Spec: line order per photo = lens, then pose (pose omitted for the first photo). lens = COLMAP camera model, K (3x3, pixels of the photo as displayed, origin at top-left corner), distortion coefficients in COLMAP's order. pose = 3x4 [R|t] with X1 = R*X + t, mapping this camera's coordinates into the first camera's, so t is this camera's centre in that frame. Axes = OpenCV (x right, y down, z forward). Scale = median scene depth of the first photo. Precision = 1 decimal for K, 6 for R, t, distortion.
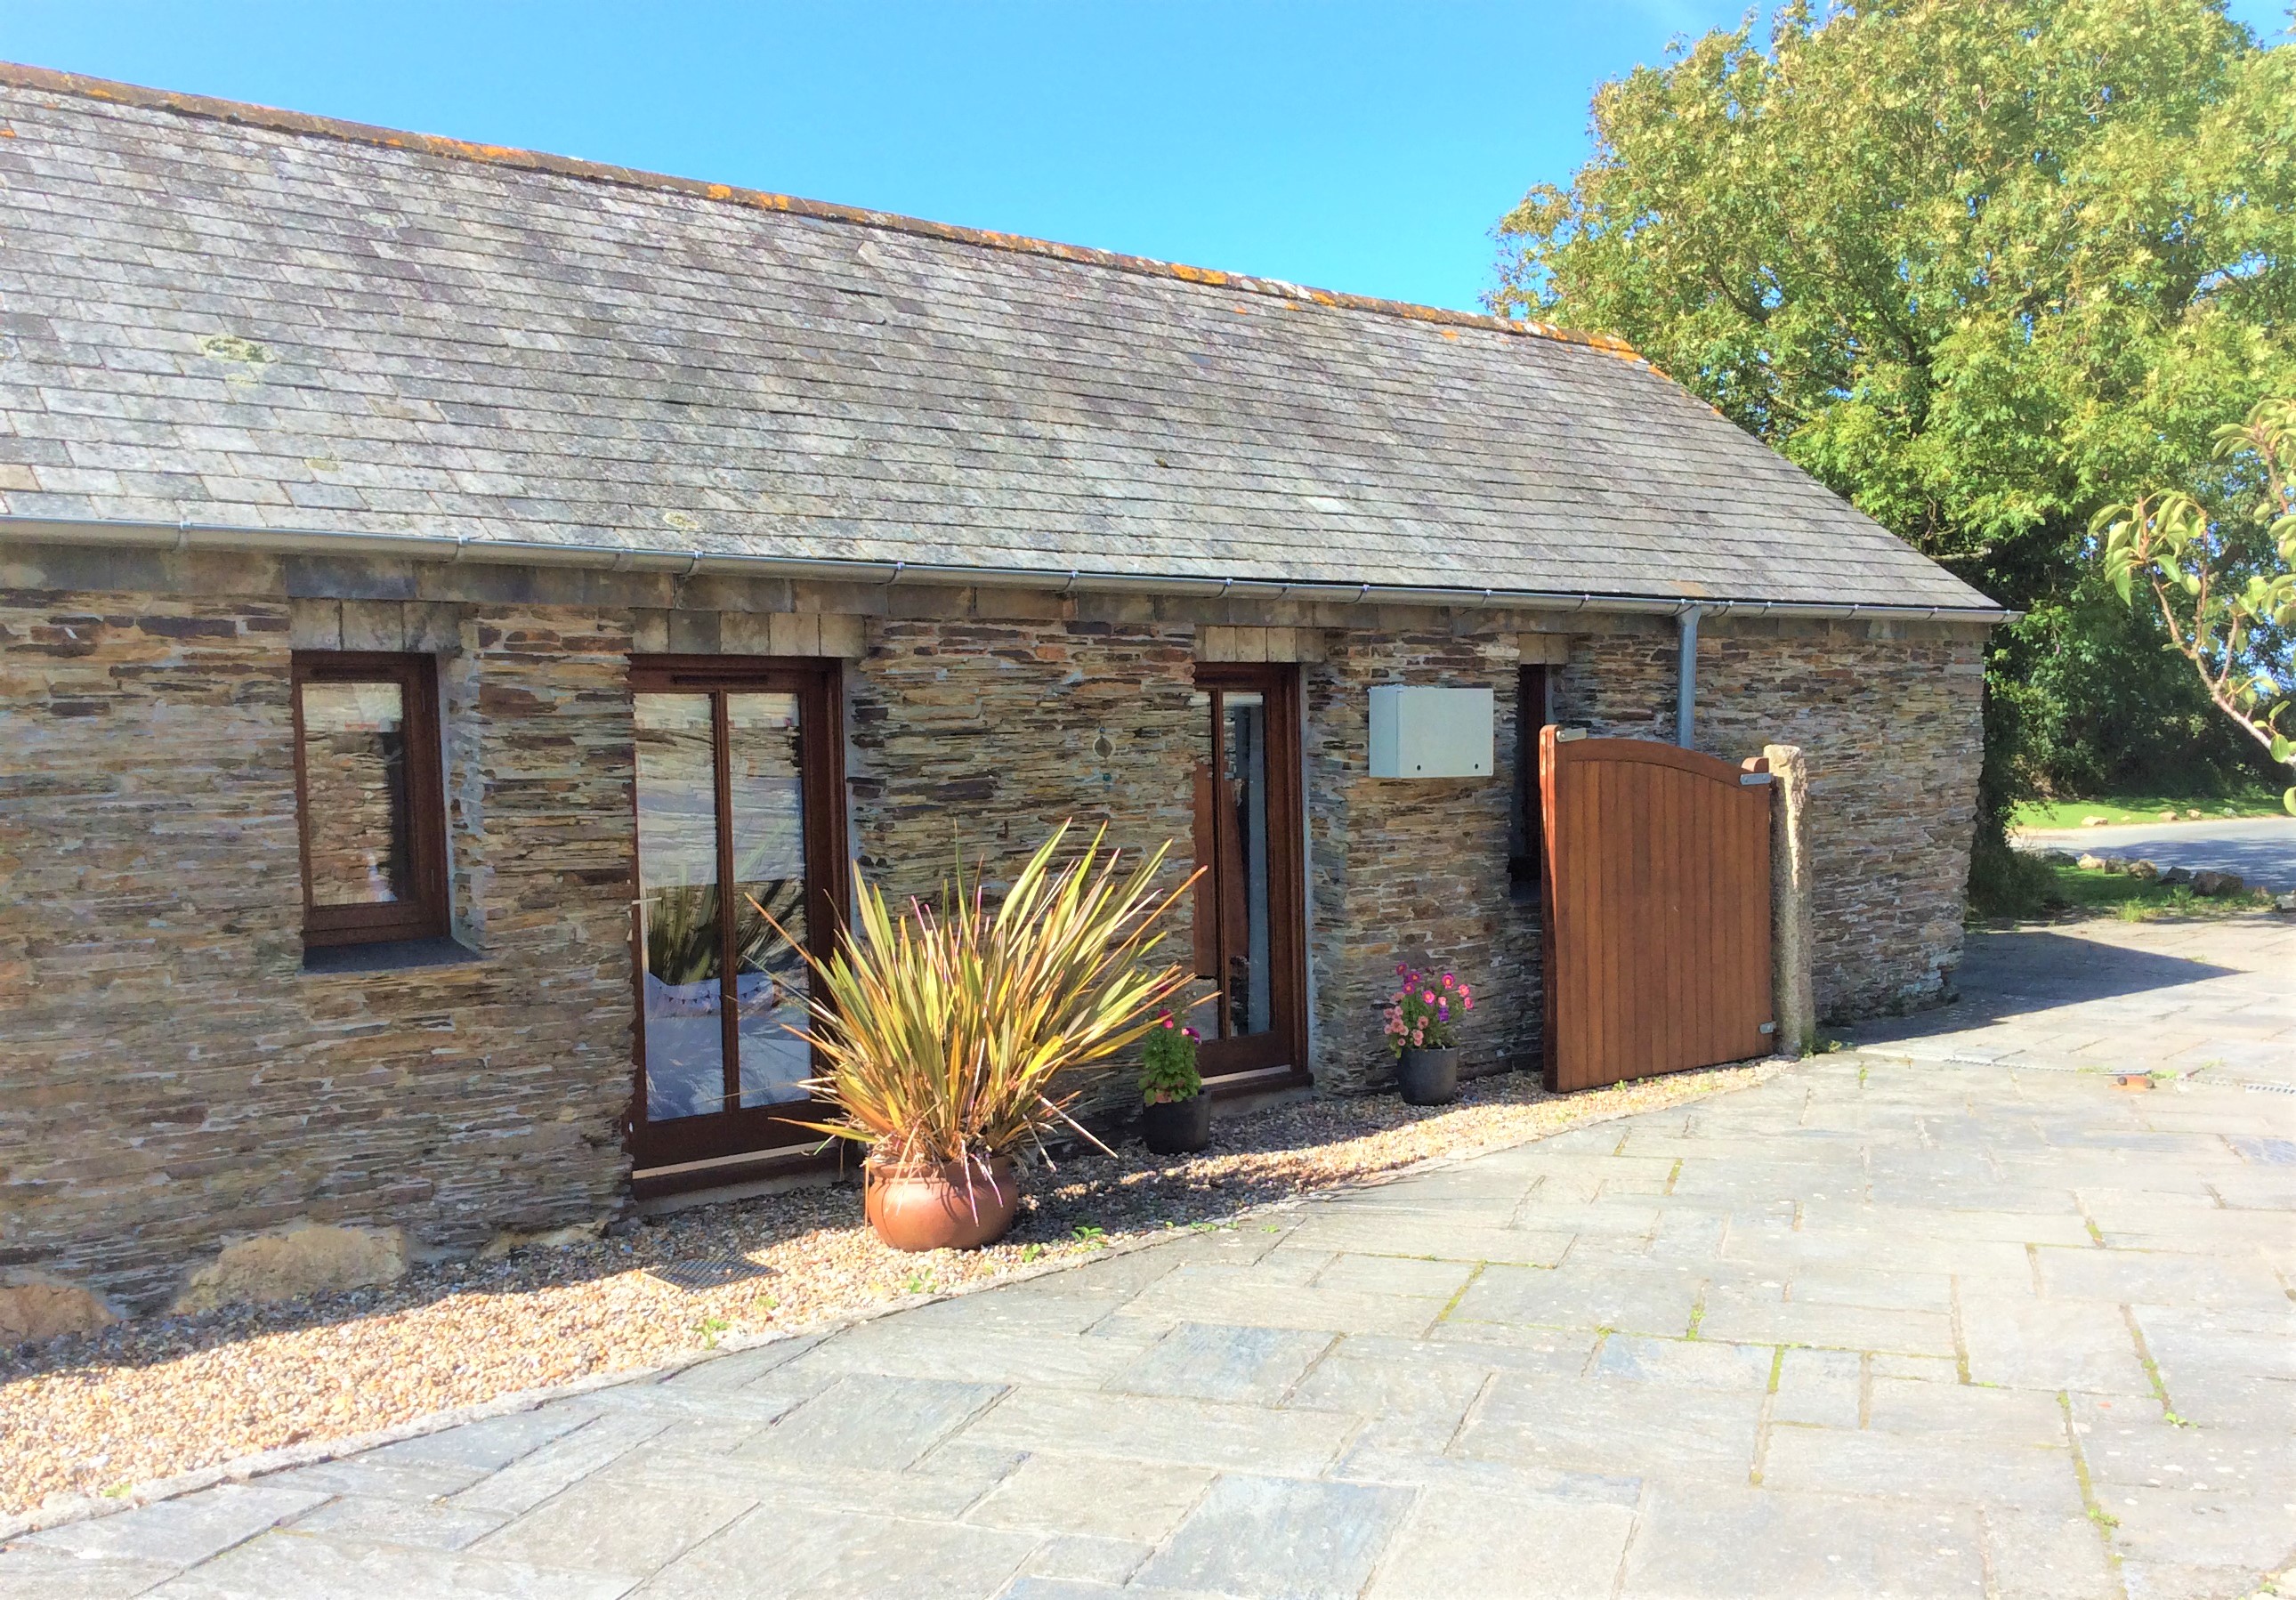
lens RADIAL K [[2115.6, 0, 1190.6], [0, 2115.6, 860.0], [0, 0, 1]] dist [0.133902, -0.247505]
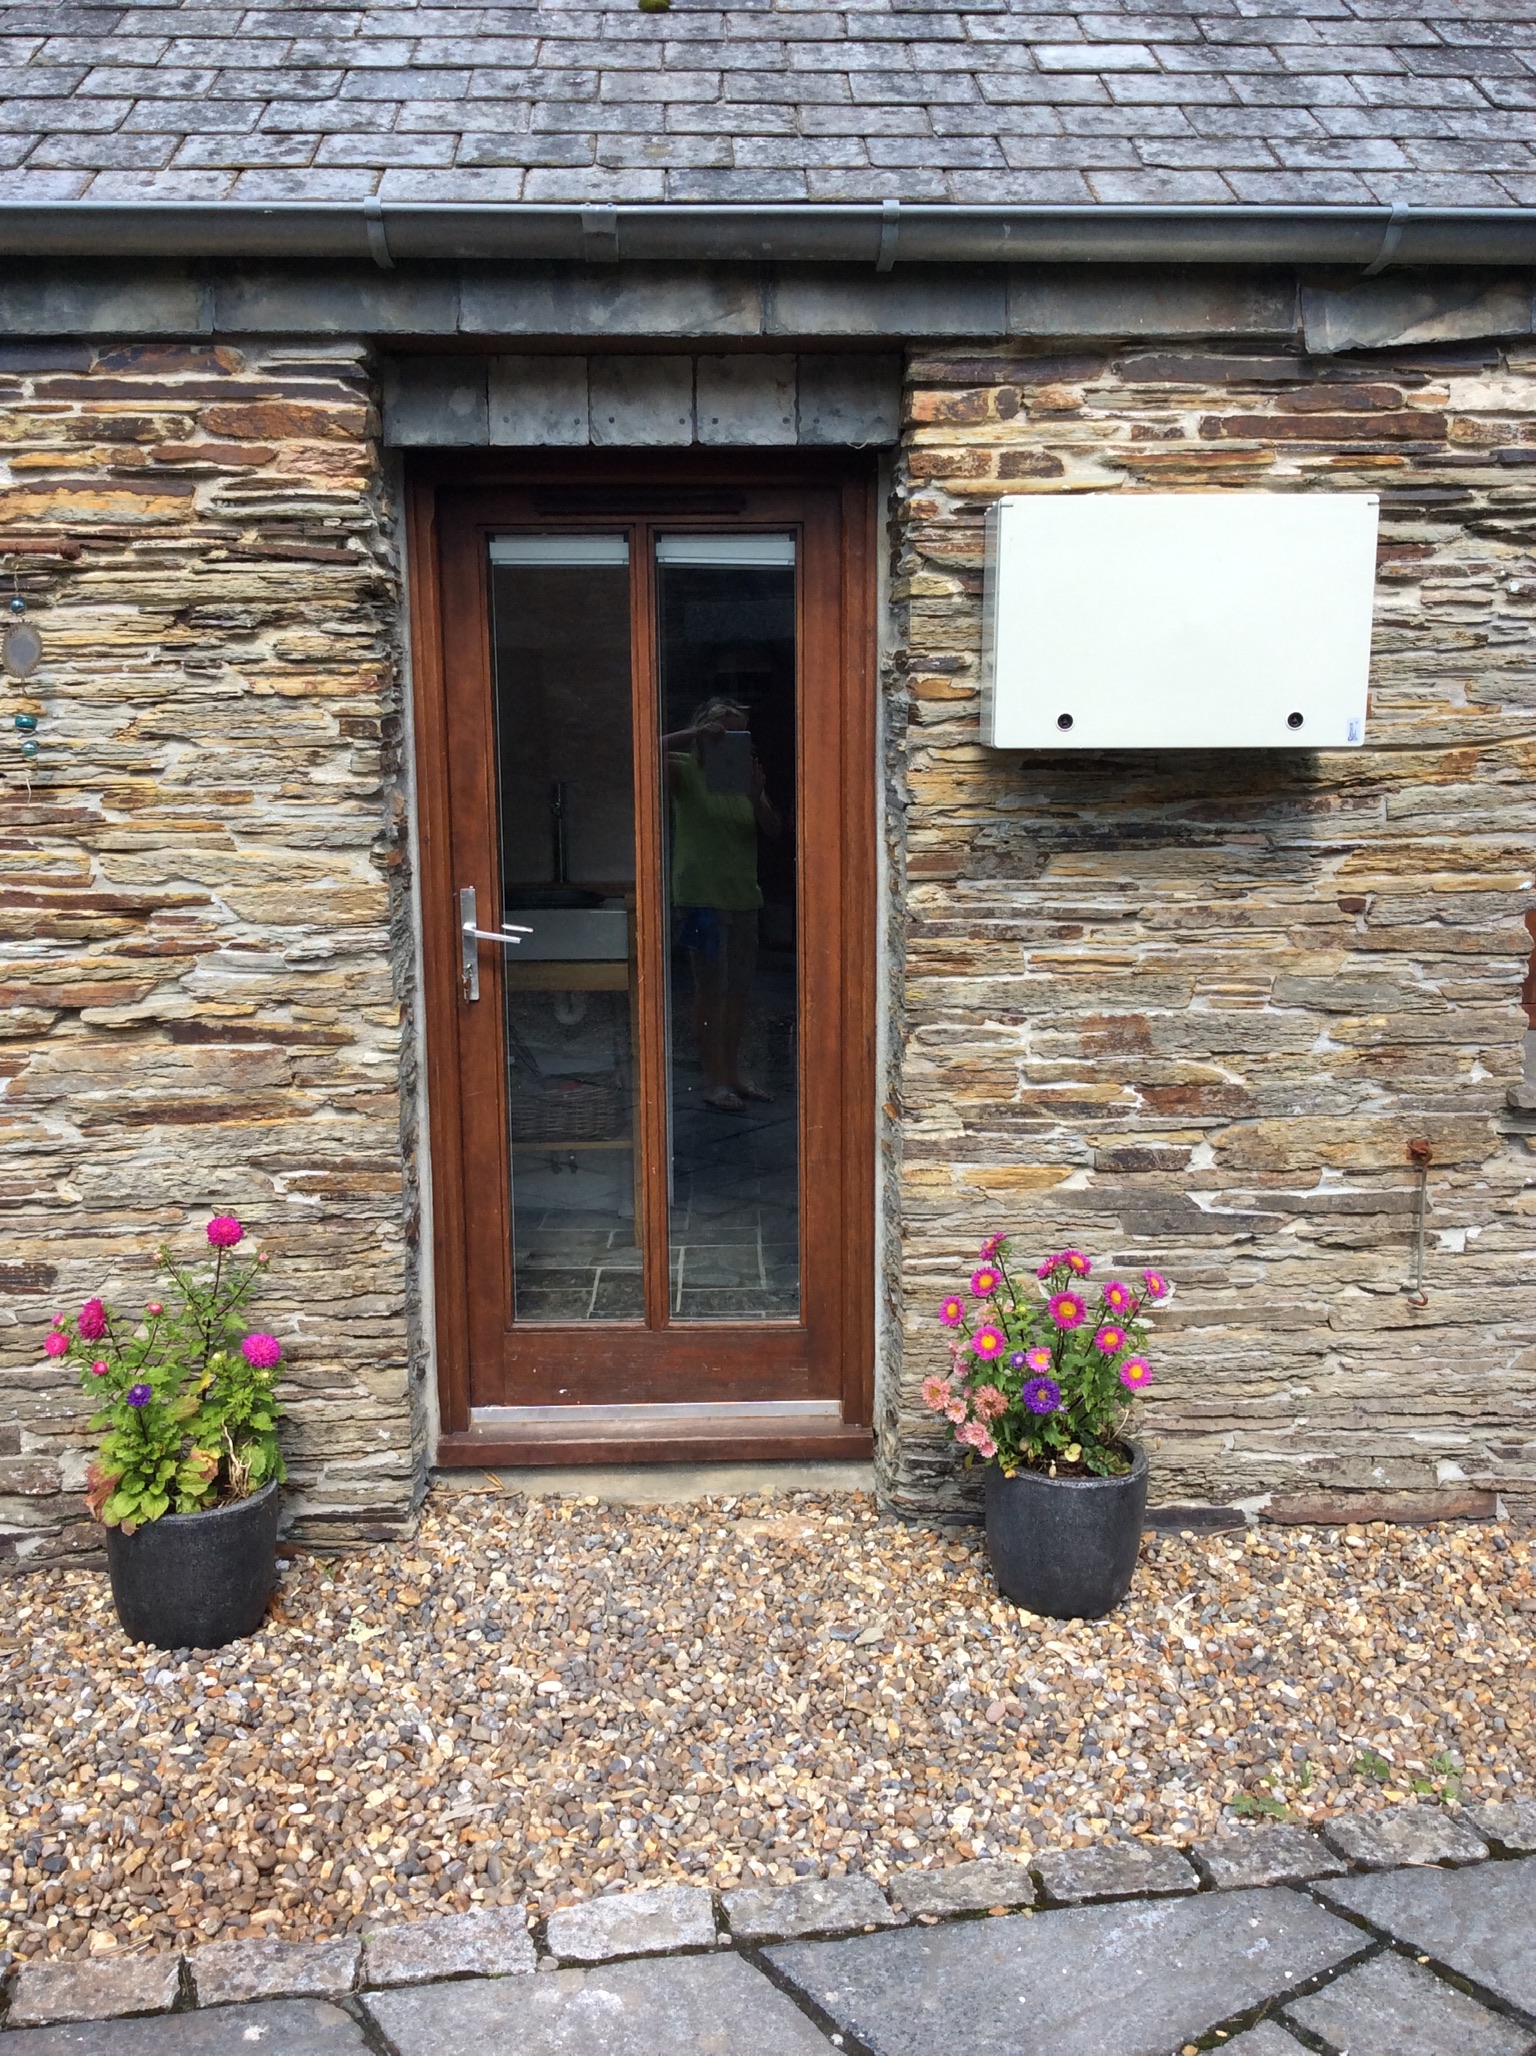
lens RADIAL K [[1894.6, 0, 754.4], [0, 1894.6, 1038.5], [0, 0, 1]] dist [0.130832, -0.275920]
pose [[0.783631, 0.118268, -0.609865, 0.265516], [-0.045137, 0.989956, 0.133980, -0.030295], [0.619585, -0.077463, 0.781098, 0.688226]]
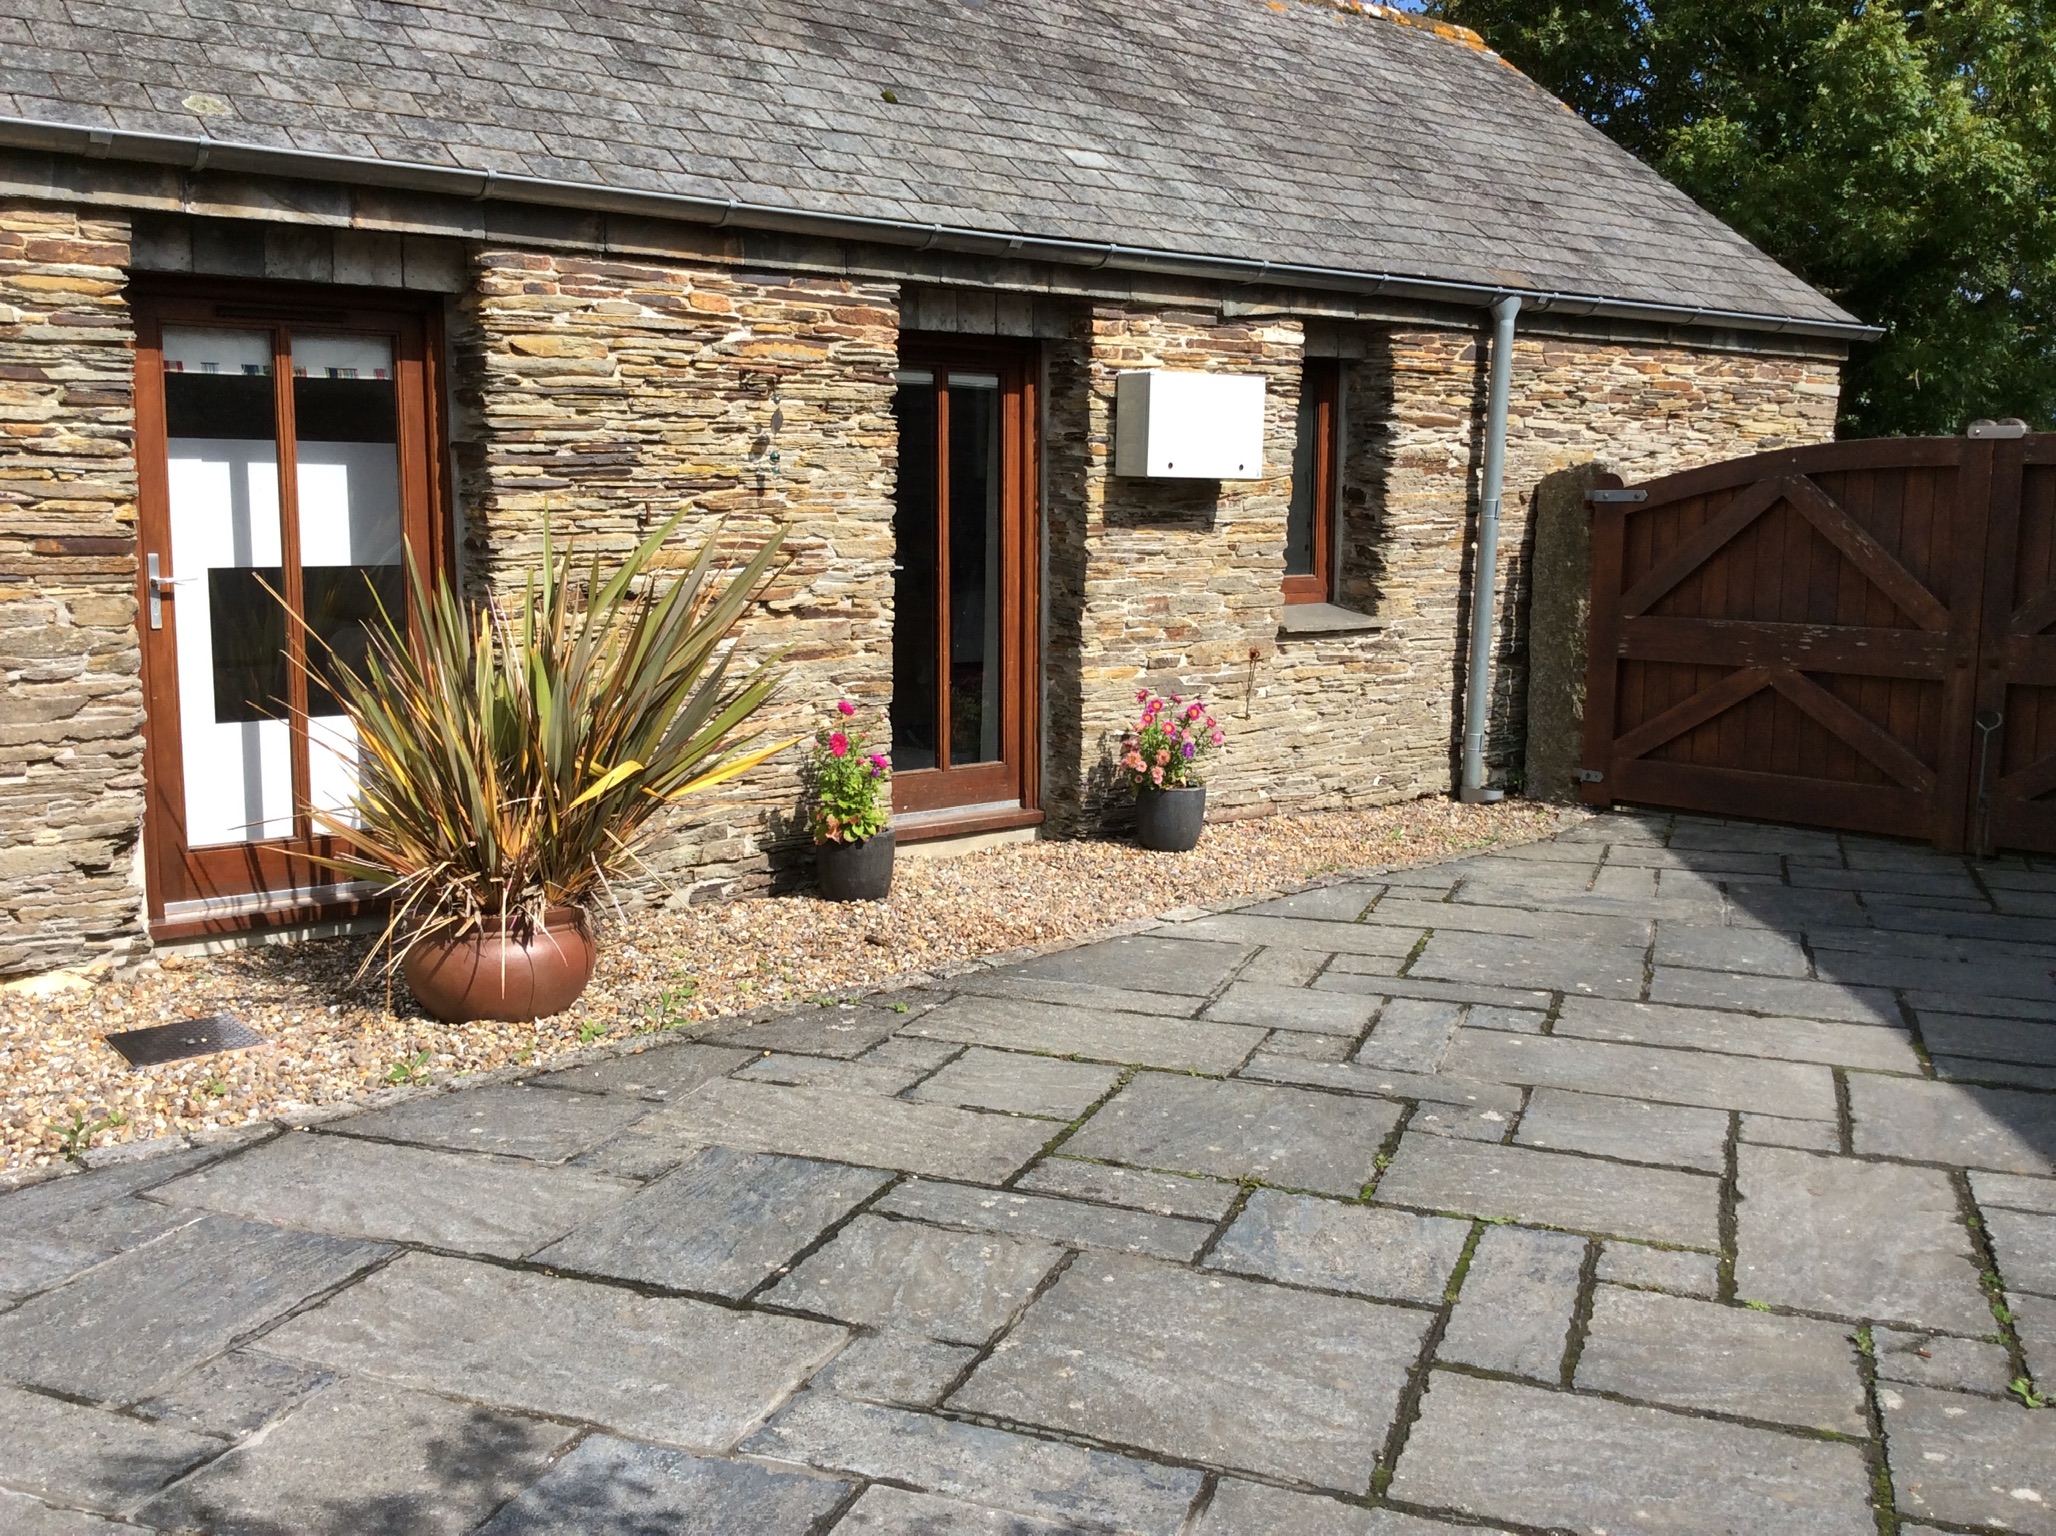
lens RADIAL K [[1894.6, 0, 1038.0], [0, 1894.6, 774.7], [0, 0, 1]] dist [0.130832, -0.275920]
pose [[0.998924, 0.033351, -0.032216, 0.080506], [-0.030210, 0.995160, 0.093506, 0.011087], [0.035179, -0.092433, 0.995097, 0.205994]]
